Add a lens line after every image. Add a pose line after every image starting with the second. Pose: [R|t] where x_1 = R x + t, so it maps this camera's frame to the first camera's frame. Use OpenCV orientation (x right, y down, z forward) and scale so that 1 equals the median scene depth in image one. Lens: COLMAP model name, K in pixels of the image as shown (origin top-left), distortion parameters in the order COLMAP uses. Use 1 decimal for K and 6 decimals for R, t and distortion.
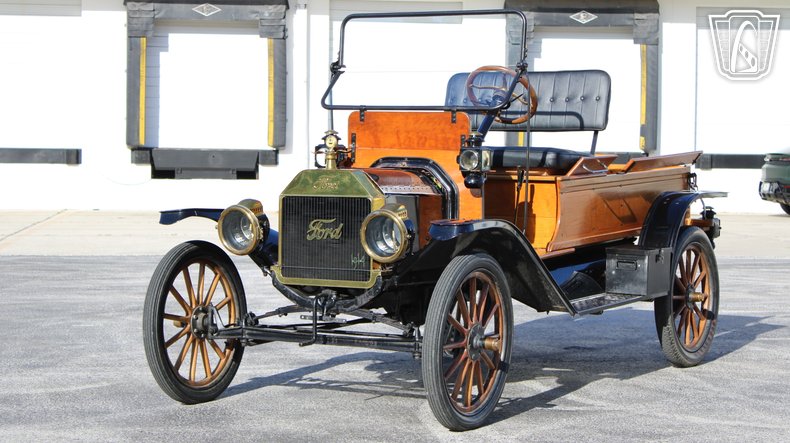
lens RADIAL K [[1684.5, 0, 396.7], [0, 1684.5, 219.6], [0, 0, 1]] dist [0.052152, 0.000000]
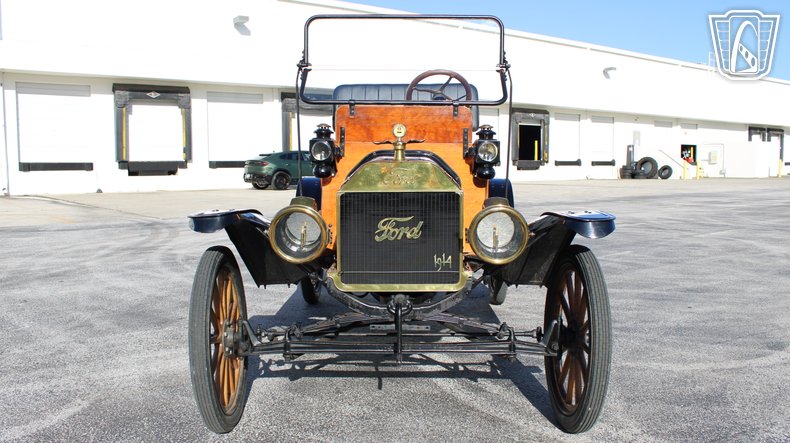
lens RADIAL K [[687.6, 0, 392.1], [0, 687.6, 218.2], [0, 0, 1]] dist [-0.085902, 0.011561]
pose [[0.869884, -0.051502, 0.490560, -0.204615], [0.030714, 0.998260, 0.050341, -0.016644], [-0.492299, -0.028724, 0.869952, 0.624489]]
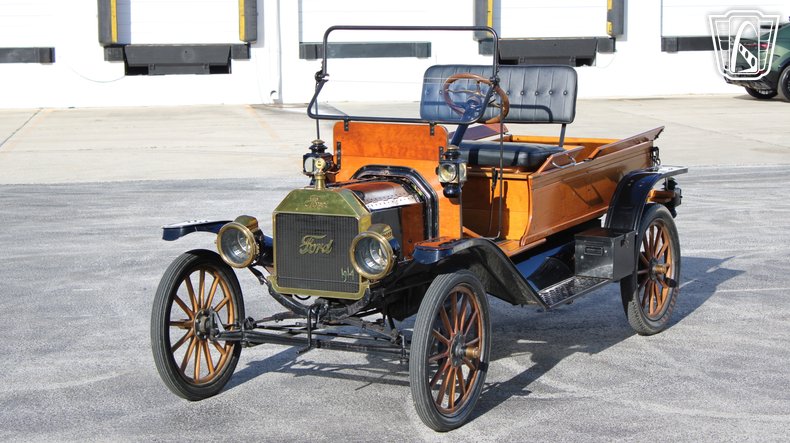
lens RADIAL K [[1684.5, 0, 396.9], [0, 1684.5, 222.2], [0, 0, 1]] dist [0.052152, 0.000000]
pose [[0.999572, -0.023911, 0.016881, -0.007900], [0.022327, 0.995824, 0.088517, -0.094283], [-0.018928, -0.088102, 0.995932, -0.073574]]
